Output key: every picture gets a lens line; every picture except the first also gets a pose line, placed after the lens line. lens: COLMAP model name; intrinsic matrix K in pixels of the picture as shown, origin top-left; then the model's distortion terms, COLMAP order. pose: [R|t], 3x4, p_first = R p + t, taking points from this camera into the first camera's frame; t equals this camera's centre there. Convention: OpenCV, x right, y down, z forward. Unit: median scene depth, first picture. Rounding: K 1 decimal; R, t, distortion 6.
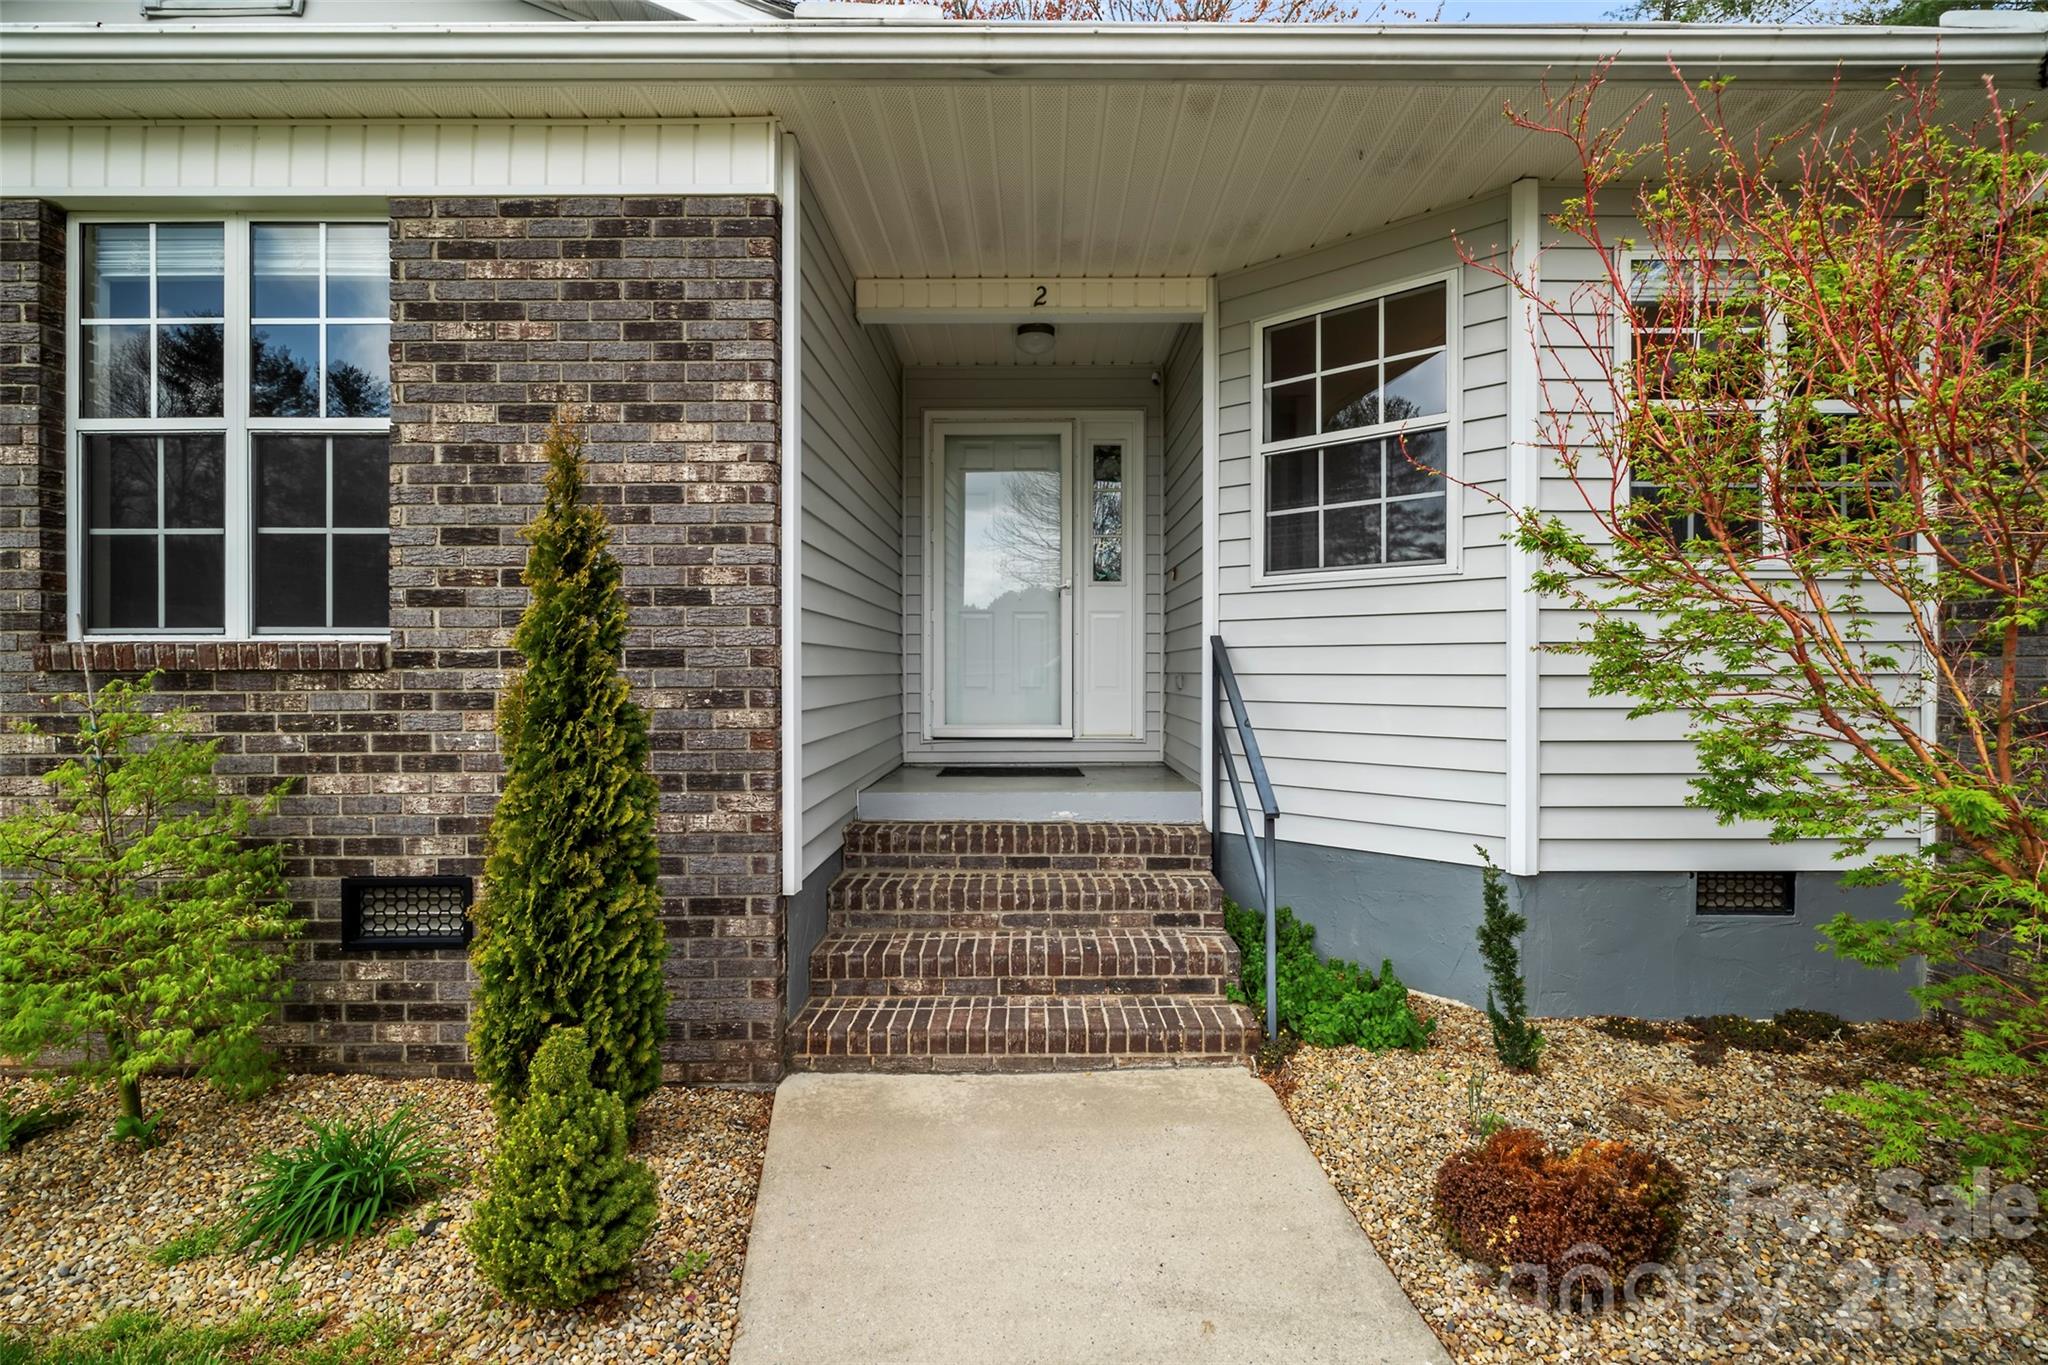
lens RADIAL K [[936.6, 0, 1040.5], [0, 936.6, 669.9], [0, 0, 1]] dist [-0.004968, 0.000778]
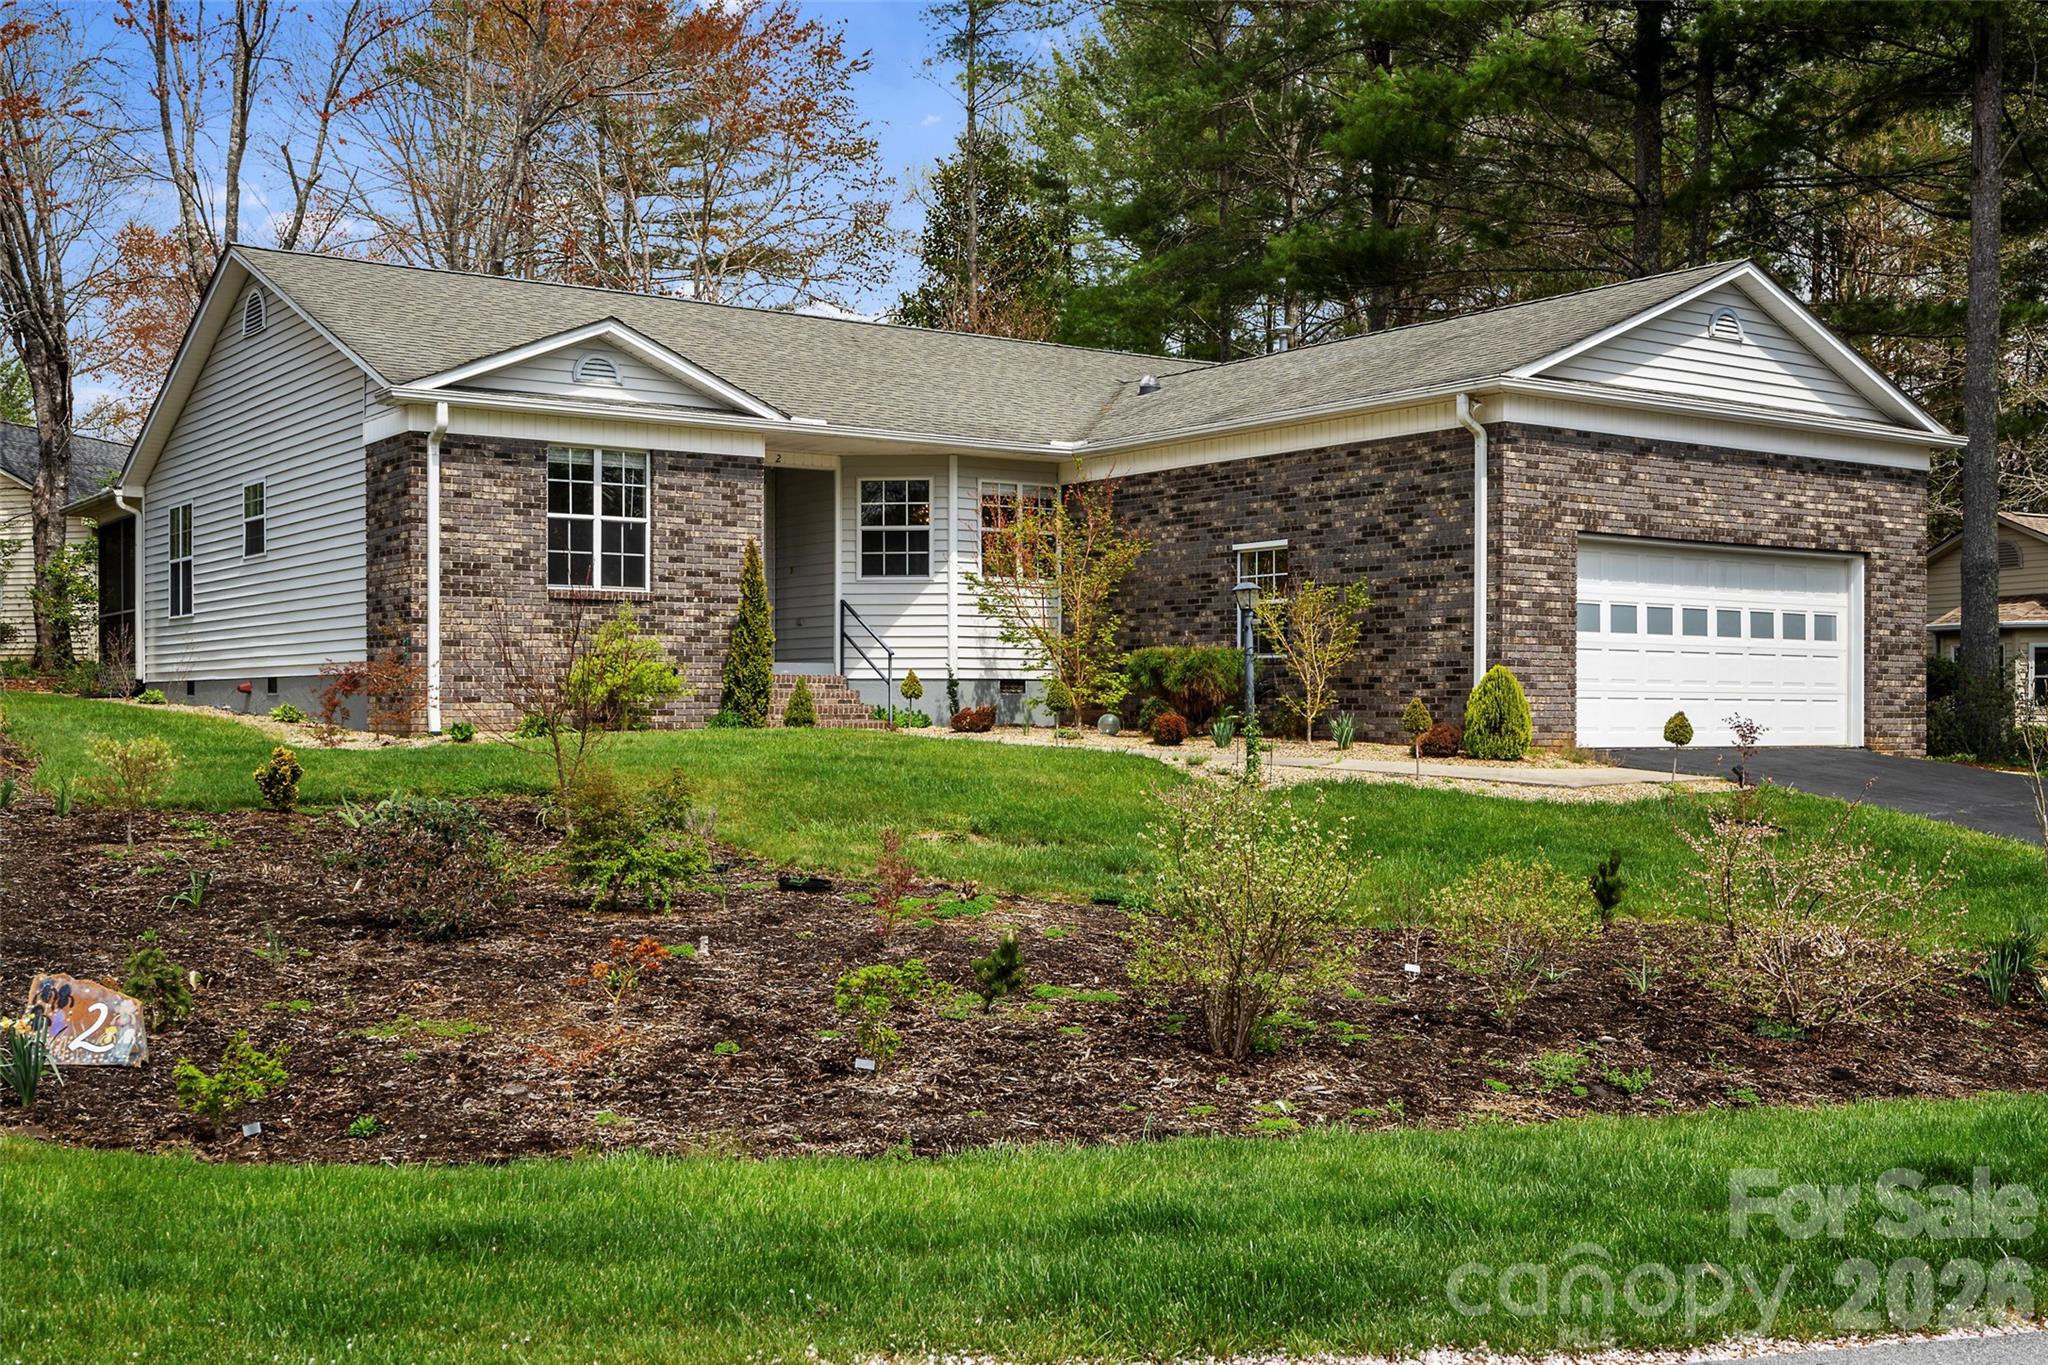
lens RADIAL K [[2053.2, 0, 1019.5], [0, 2053.2, 699.0], [0, 0, 1]] dist [0.082493, 0.000000]
pose [[0.815580, 0.001525, 0.578642, -3.653295], [0.002785, 0.999975, -0.006562, 0.371224], [-0.578637, 0.006963, 0.815555, -5.265971]]
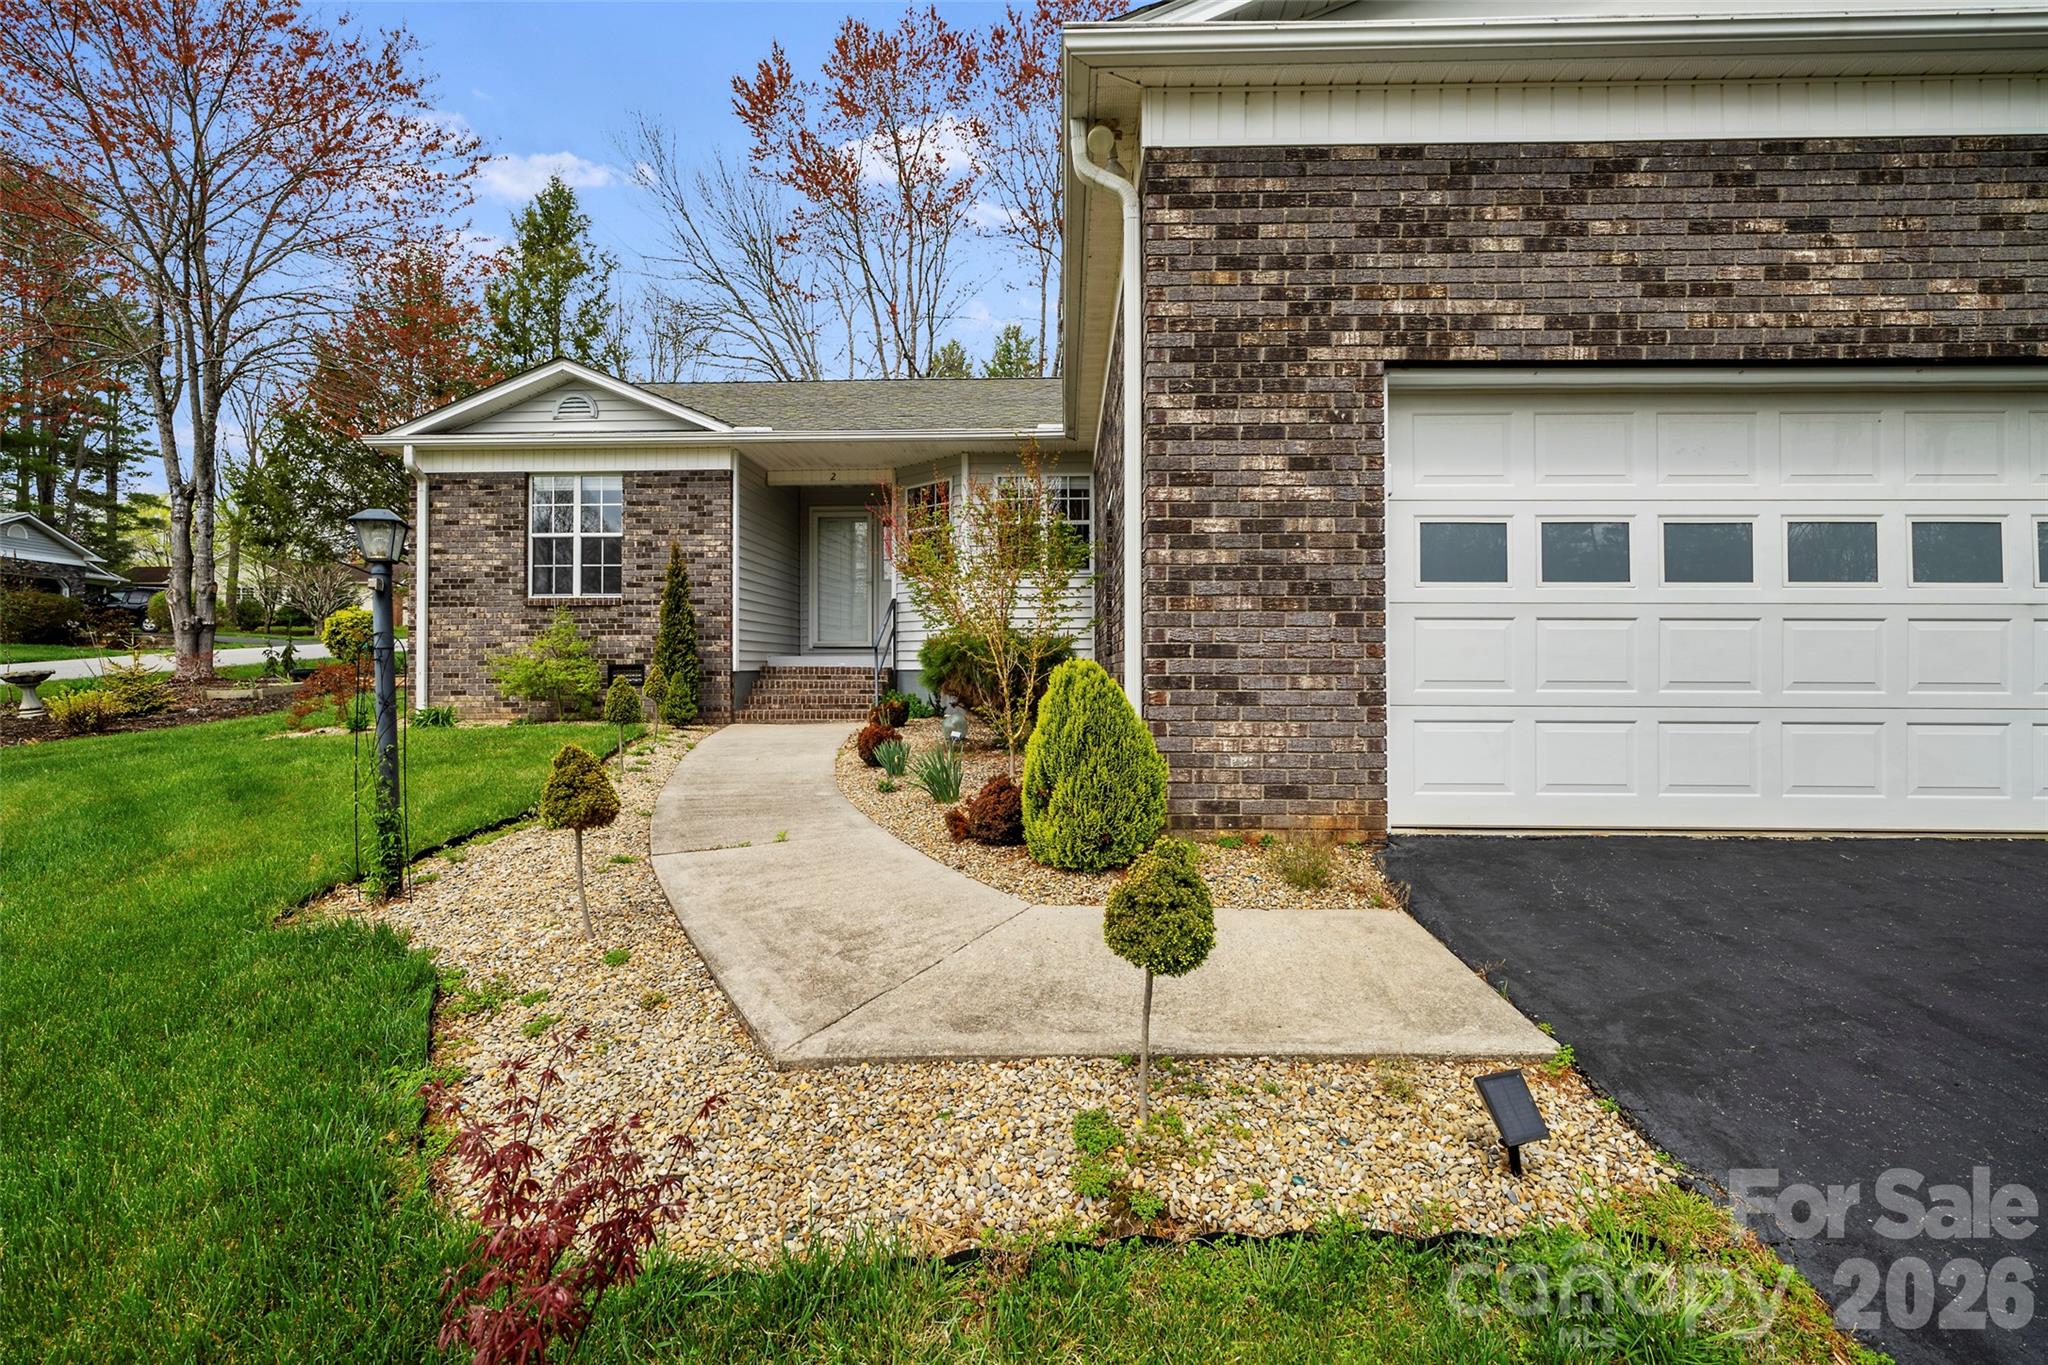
lens RADIAL K [[936.6, 0, 1022.0], [0, 936.6, 661.6], [0, 0, 1]] dist [-0.004968, 0.000778]
pose [[0.999125, -0.000512, -0.041823, 0.945670], [-0.000112, 0.999889, -0.014917, 0.262075], [0.041826, 0.014909, 0.999014, -2.429575]]
